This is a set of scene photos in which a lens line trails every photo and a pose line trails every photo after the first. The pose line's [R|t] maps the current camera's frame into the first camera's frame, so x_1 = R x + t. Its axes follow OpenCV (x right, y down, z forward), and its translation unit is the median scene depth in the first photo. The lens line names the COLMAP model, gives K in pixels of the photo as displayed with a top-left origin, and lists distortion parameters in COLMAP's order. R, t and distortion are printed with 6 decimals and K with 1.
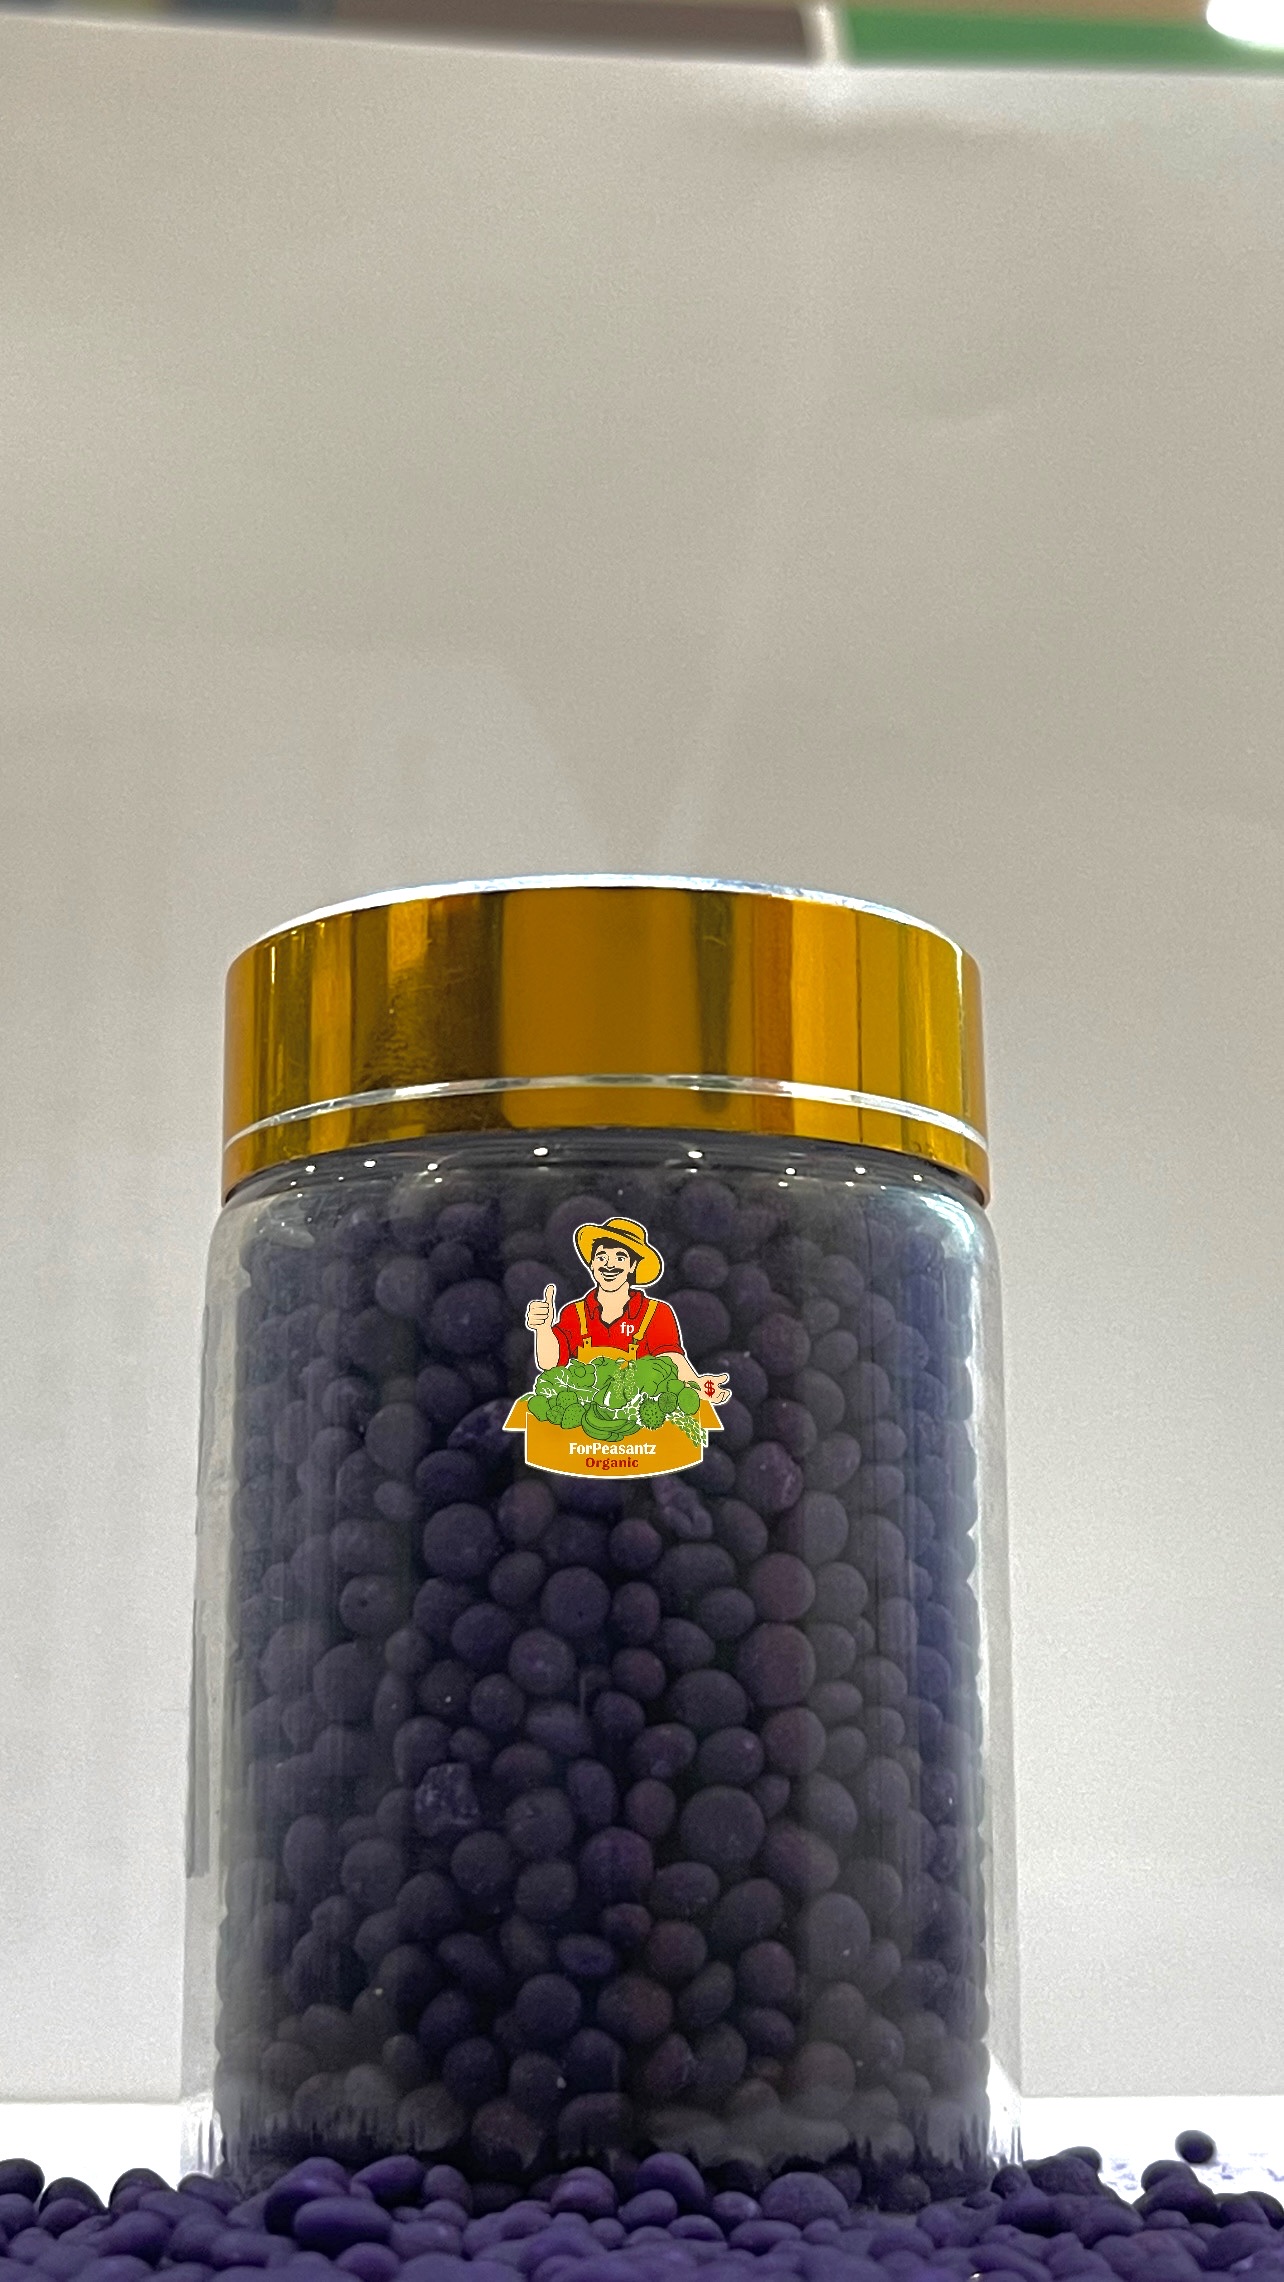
lens RADIAL K [[3076.6, 0, 642.0], [0, 3076.6, 1141.0], [0, 0, 1]] dist [0.022311, 0.022122]
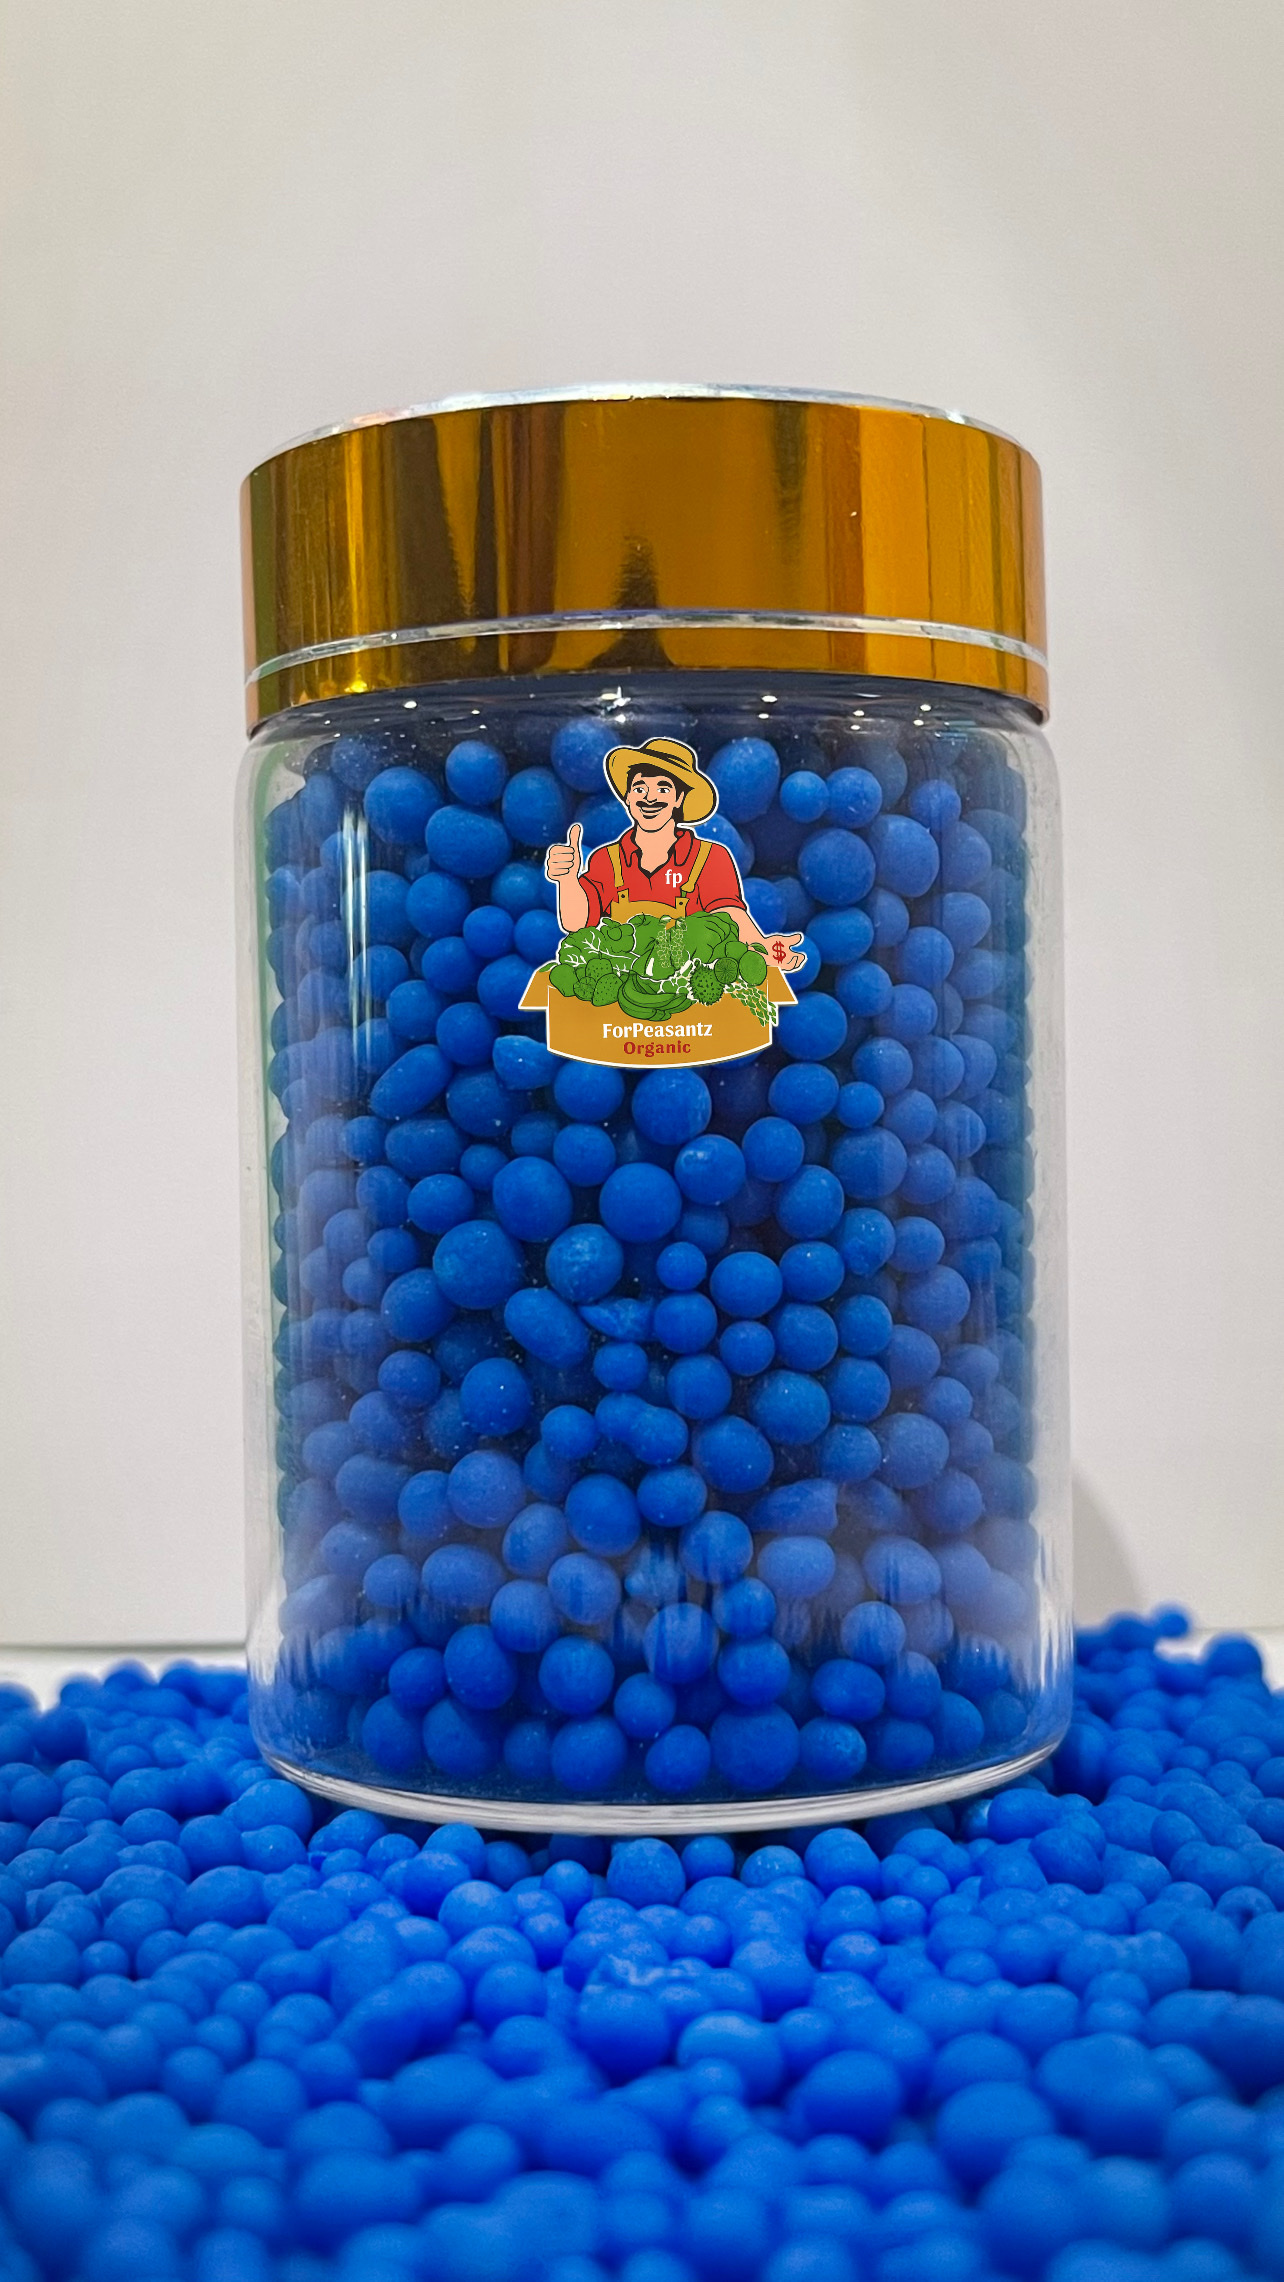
lens RADIAL K [[2786.6, 0, 642.0], [0, 2786.6, 1141.0], [0, 0, 1]] dist [-0.304571, 0.009478]
pose [[0.999409, -0.013785, -0.031477, 0.008563], [0.018756, 0.986360, 0.163531, 0.010808], [0.028793, -0.164025, 0.986036, 0.286346]]
